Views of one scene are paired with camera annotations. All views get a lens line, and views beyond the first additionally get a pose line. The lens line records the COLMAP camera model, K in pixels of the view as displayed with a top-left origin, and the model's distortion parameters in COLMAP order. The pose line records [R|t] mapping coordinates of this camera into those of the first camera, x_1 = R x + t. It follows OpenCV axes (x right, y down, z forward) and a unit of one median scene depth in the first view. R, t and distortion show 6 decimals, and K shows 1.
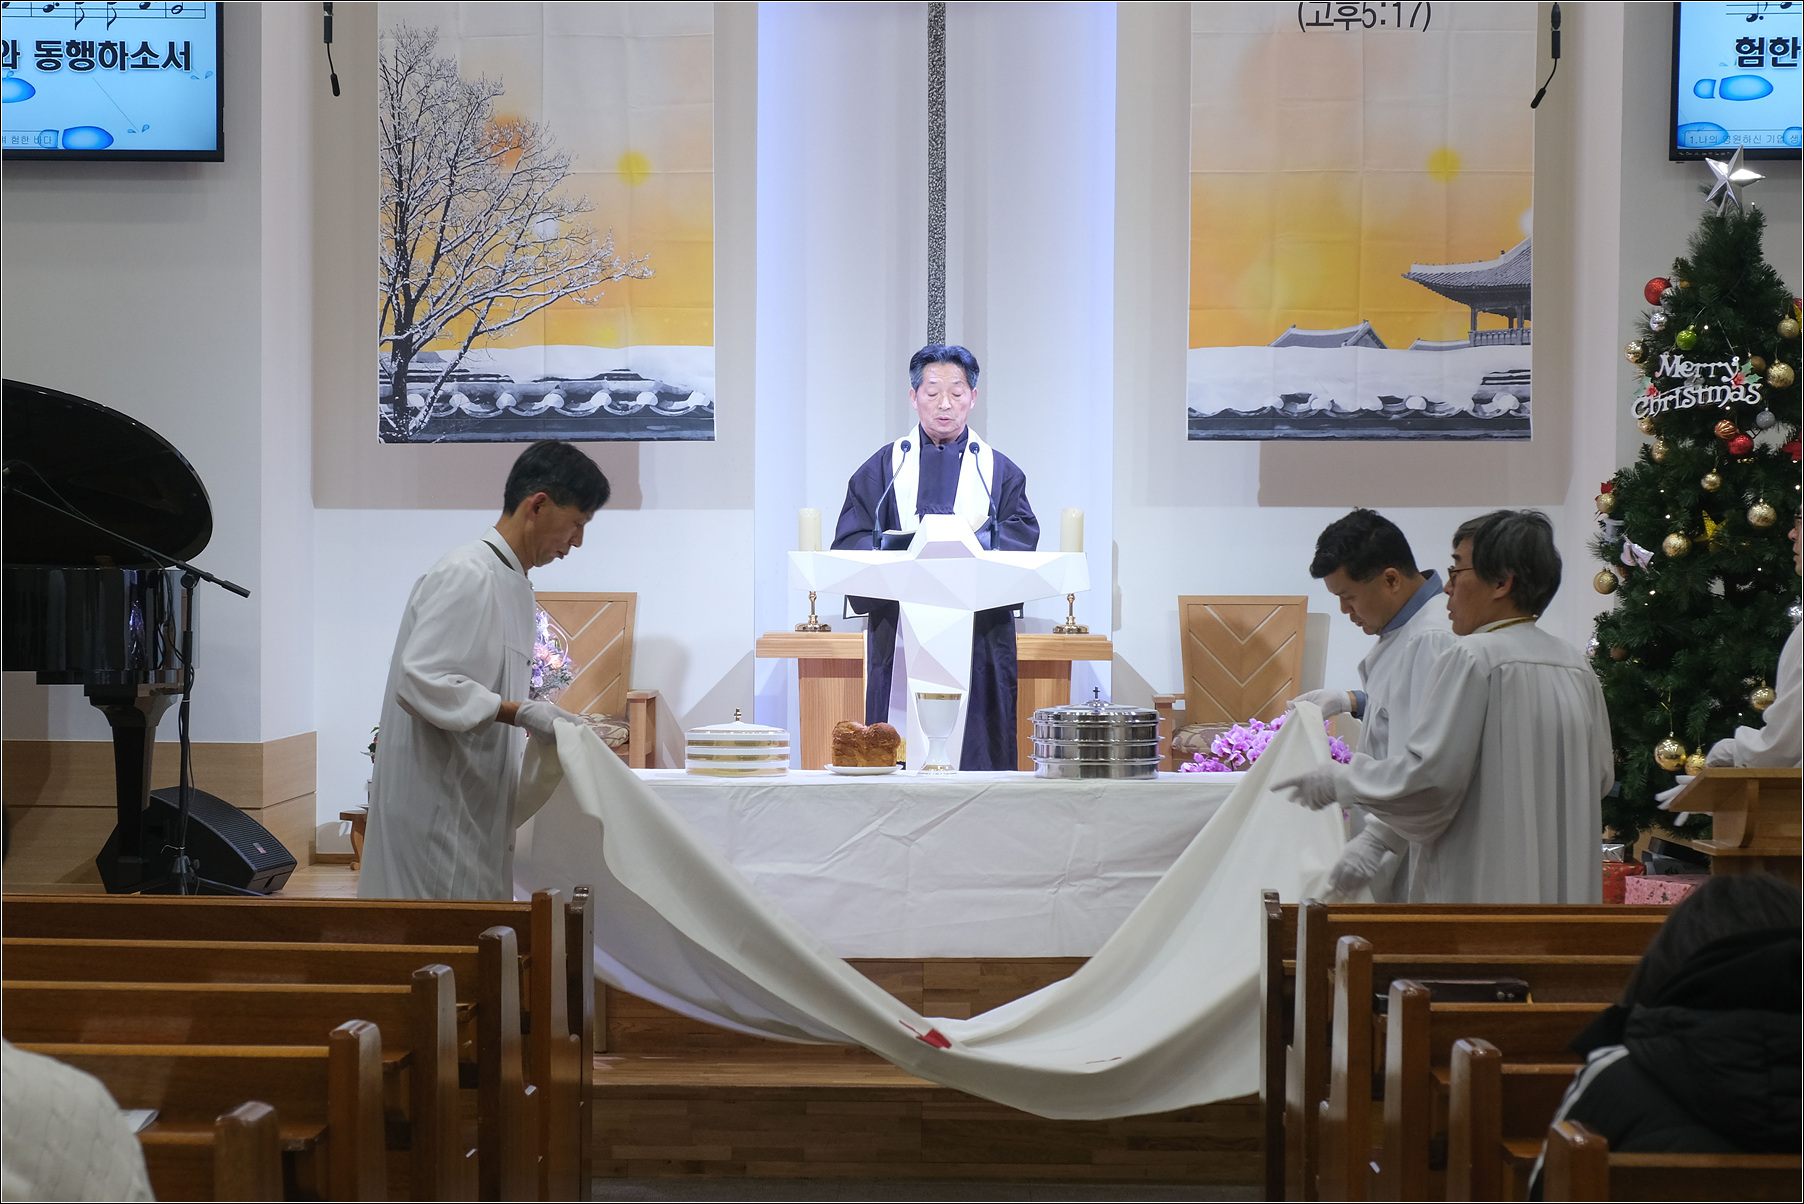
lens RADIAL K [[3876.1, 0, 777.6], [0, 3876.1, 746.1], [0, 0, 1]] dist [0.012292, 0.000000]
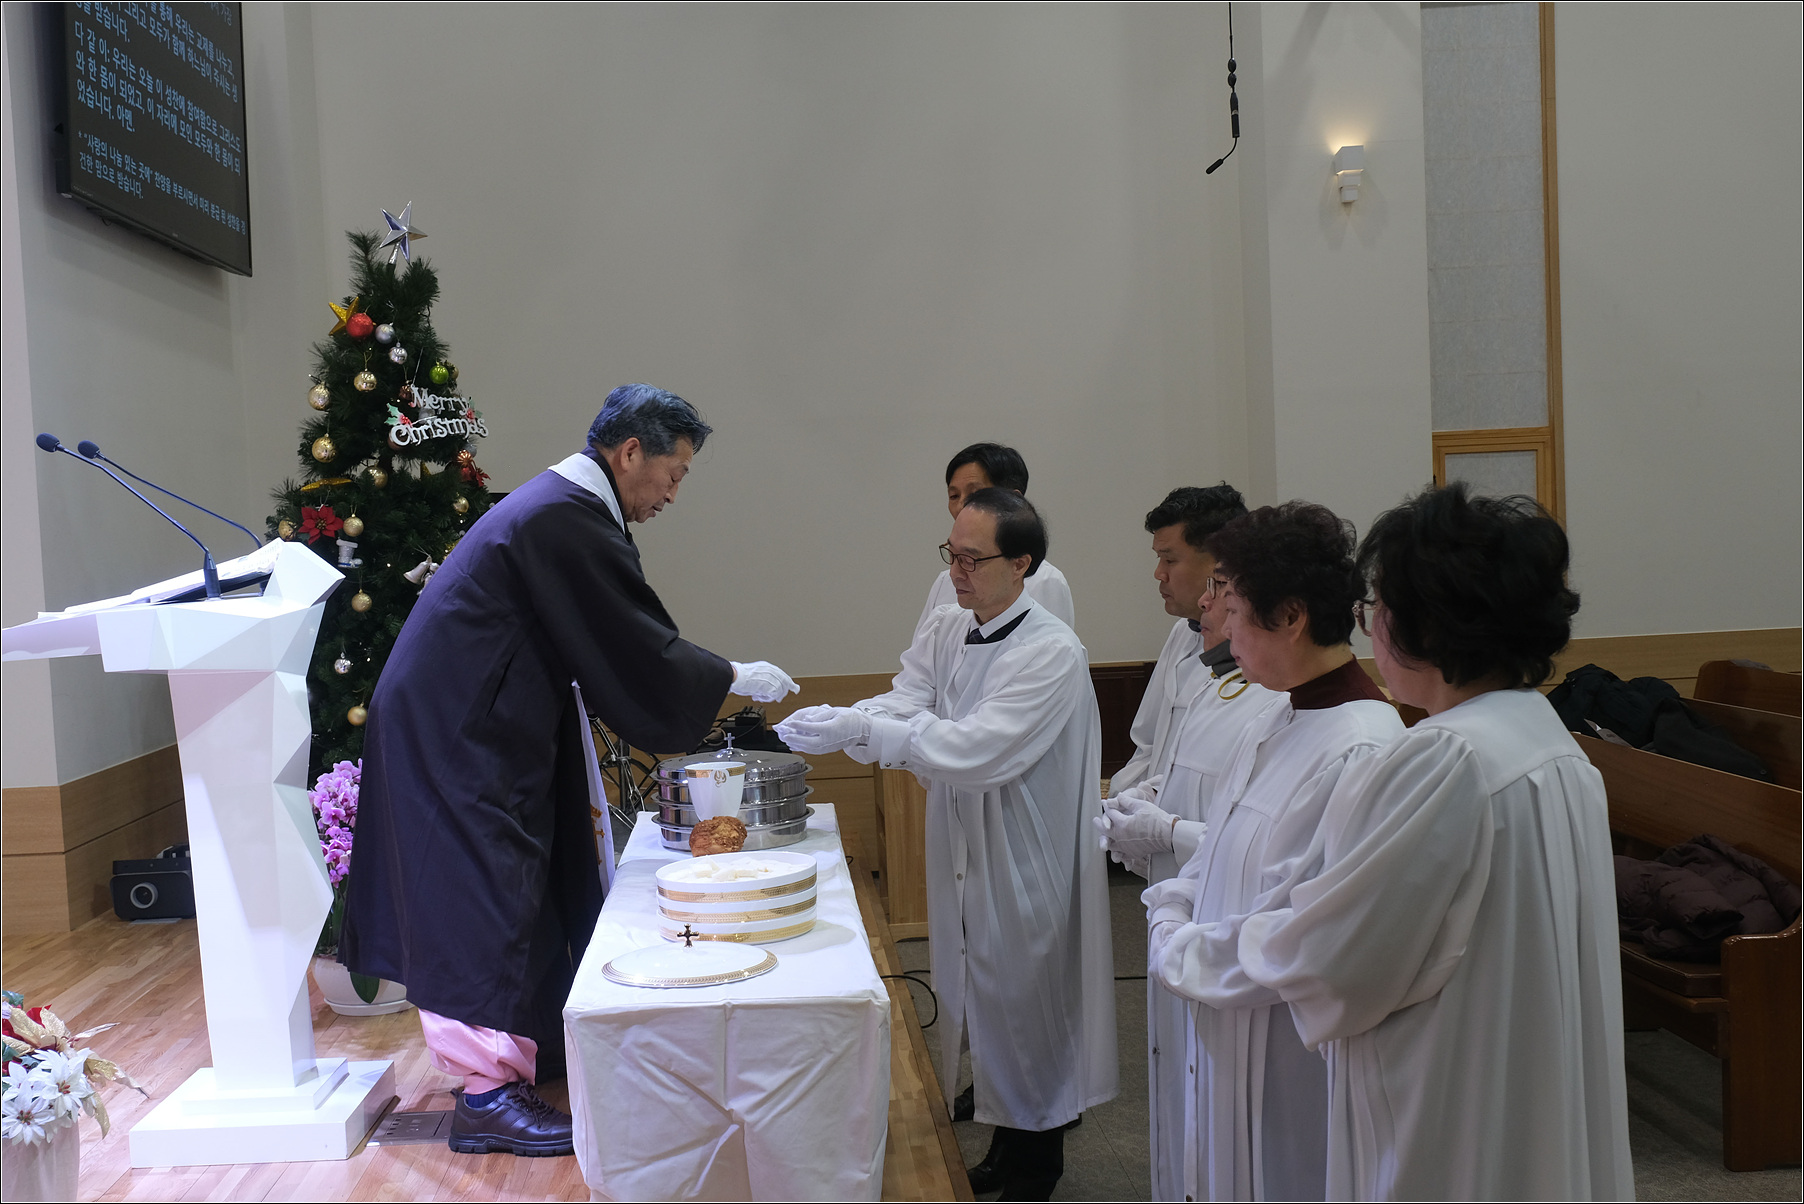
lens RADIAL K [[1908.6, 0, 821.2], [0, 1908.6, 632.8], [0, 0, 1]] dist [0.024298, 0.000000]
pose [[-0.089421, -0.057800, 0.994315, -0.270541], [0.081841, 0.994512, 0.065172, -0.050137], [-0.992626, 0.087204, -0.084200, 0.808182]]
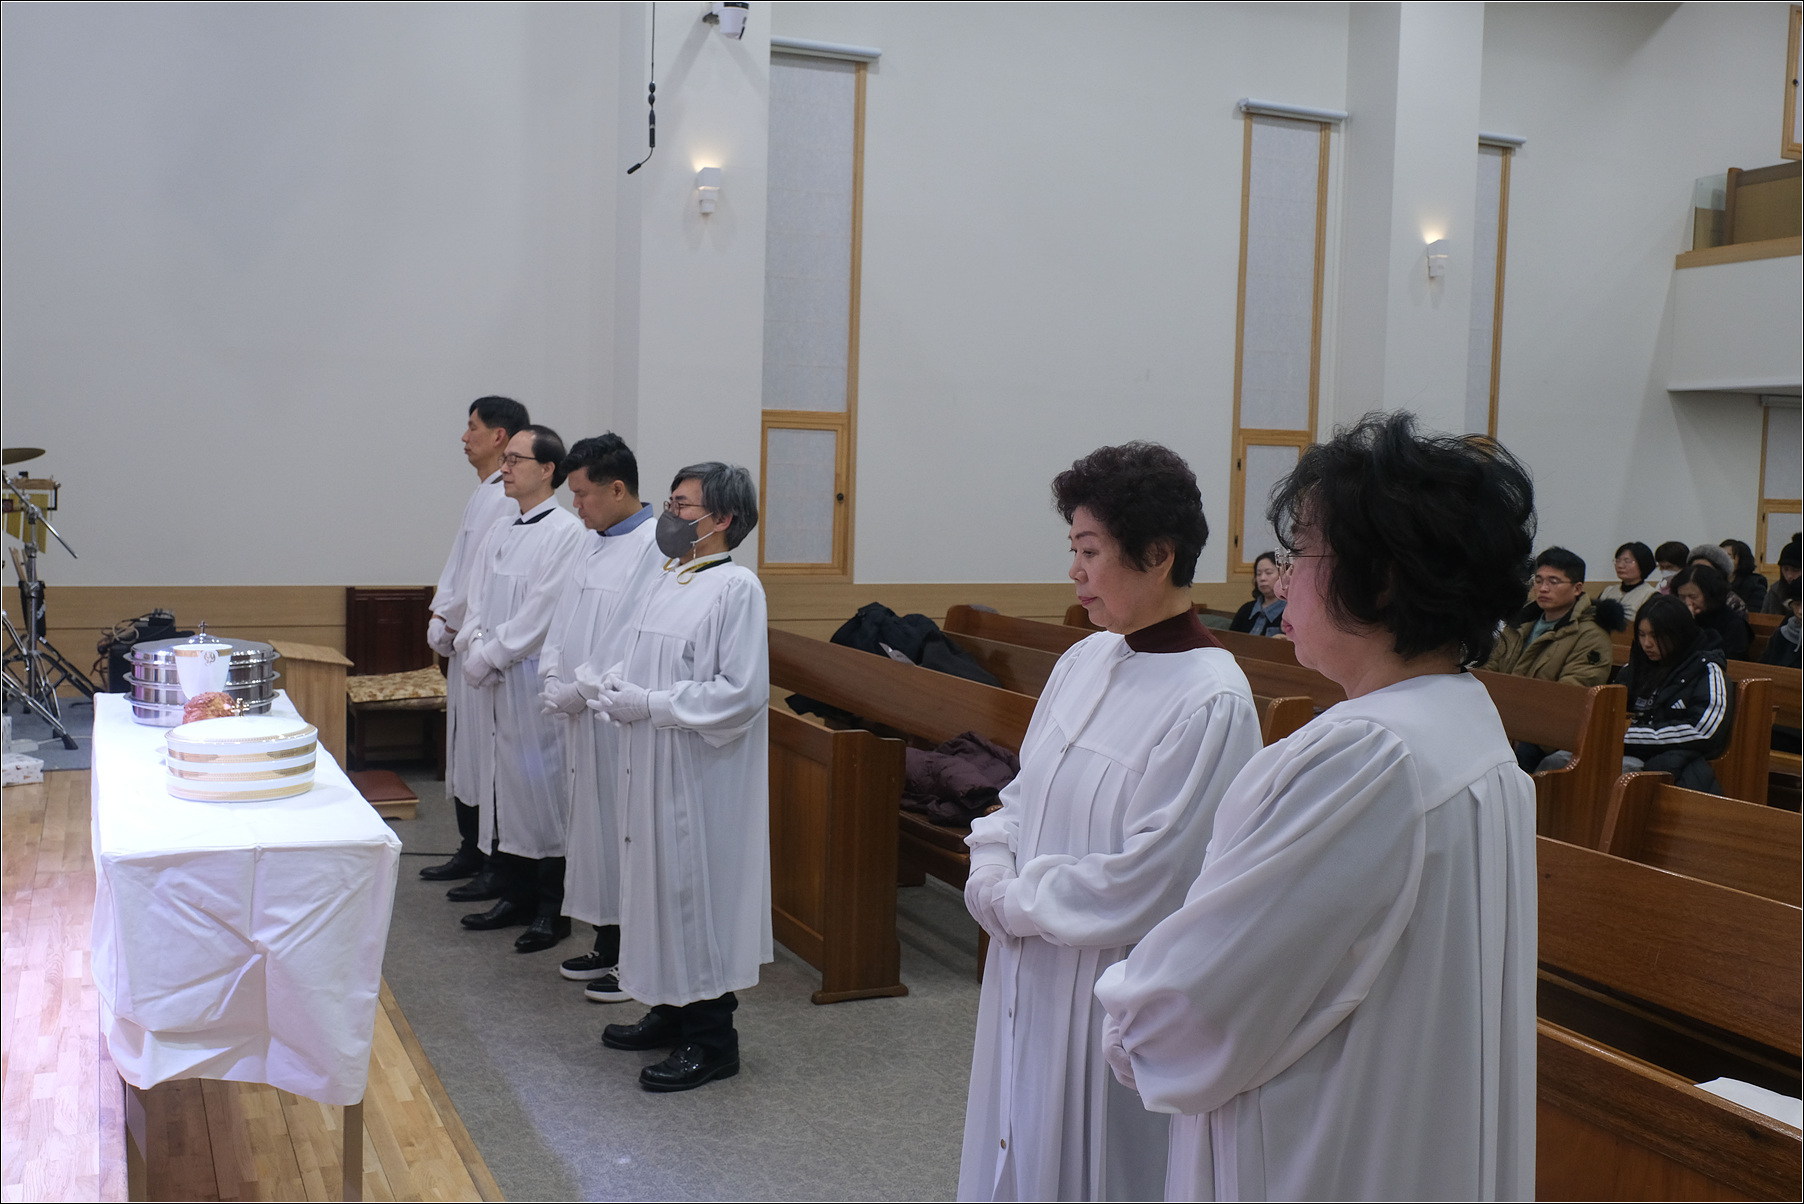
lens RADIAL K [[1679.1, 0, 806.3], [0, 1679.1, 564.2], [0, 0, 1]] dist [0.005734, 0.000000]
pose [[-0.438997, -0.067432, 0.895955, -0.278835], [0.003782, 0.997032, 0.076892, -0.047750], [-0.898480, 0.037144, -0.437439, 0.834143]]
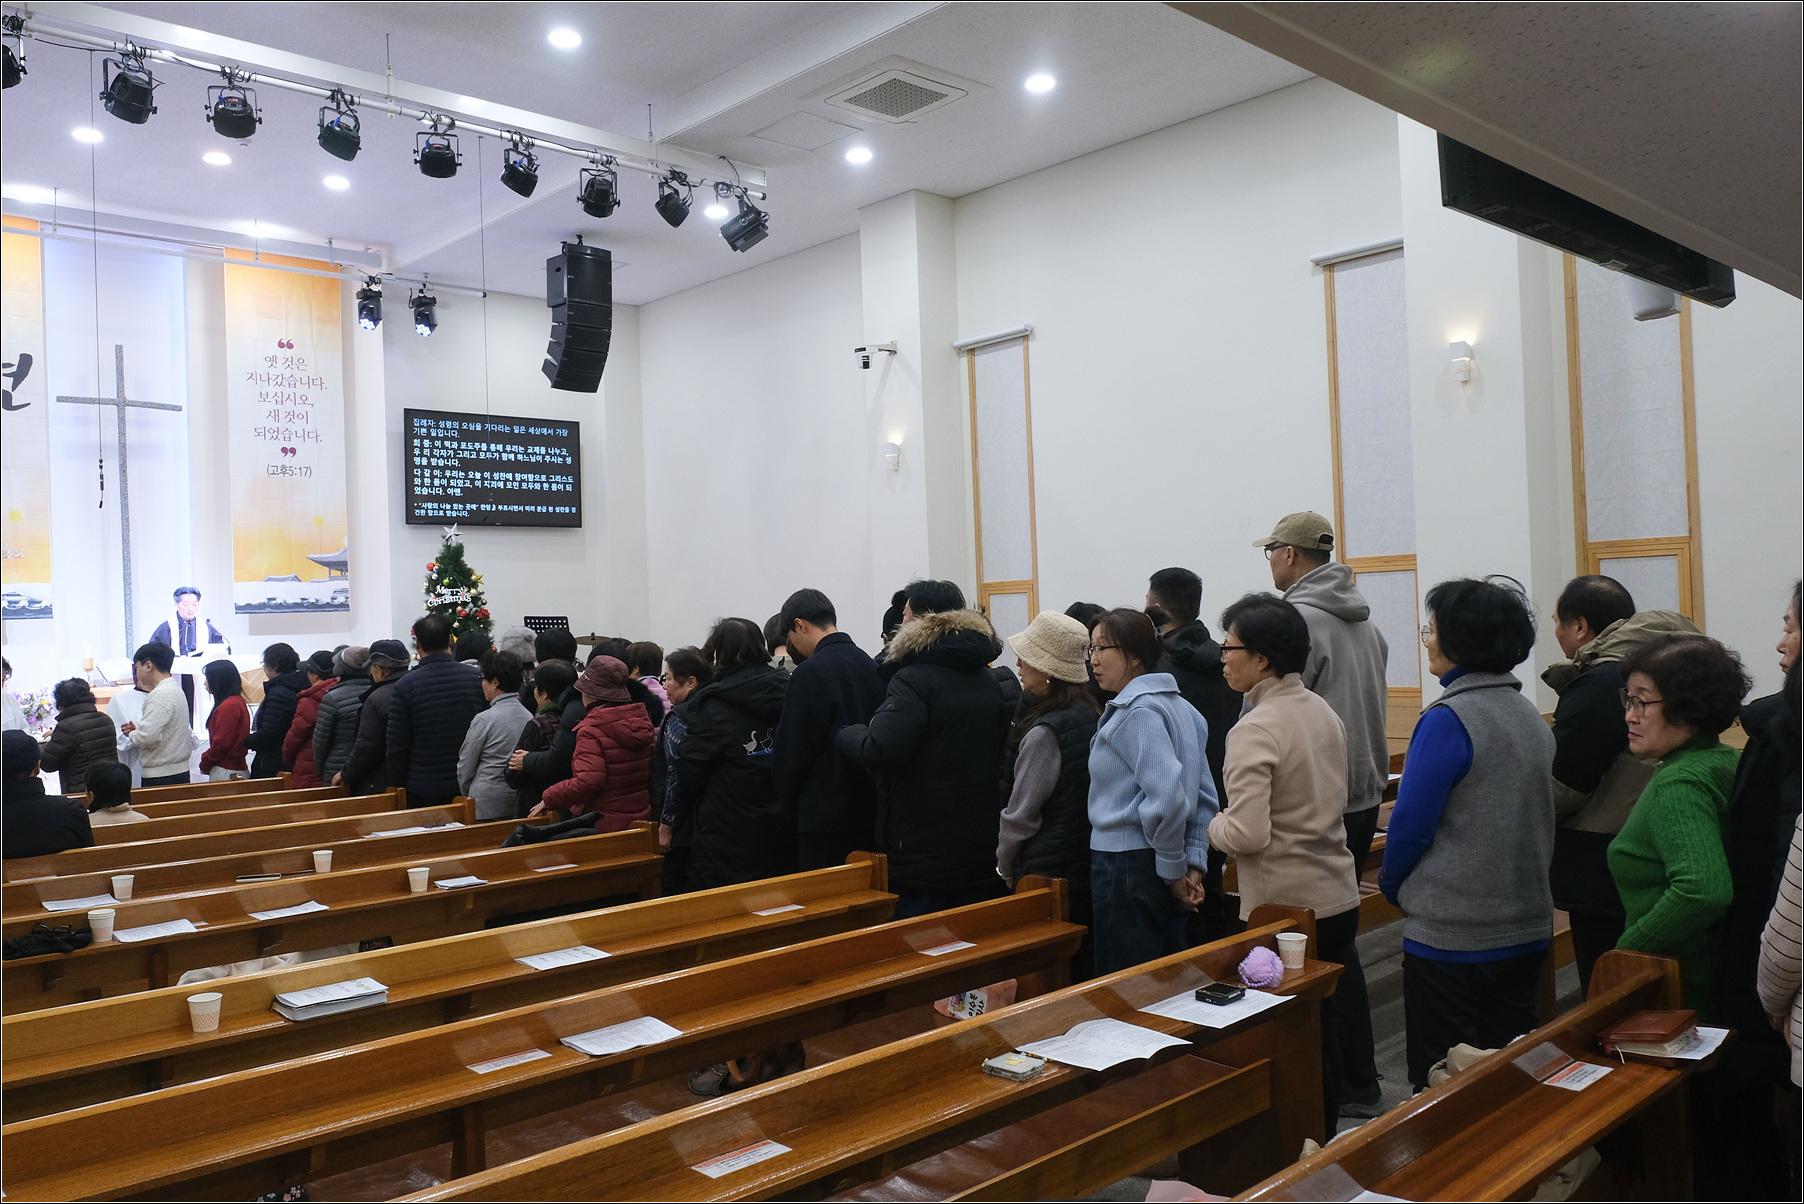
lens RADIAL K [[1444.6, 0, 892.3], [0, 1444.6, 605.8], [0, 0, 1]] dist [-0.007266, -0.009701]
pose [[0.690426, -0.020865, 0.723102, -0.333111], [0.067529, 0.997078, -0.035707, -0.013195], [-0.720244, 0.073483, 0.689818, -0.098790]]
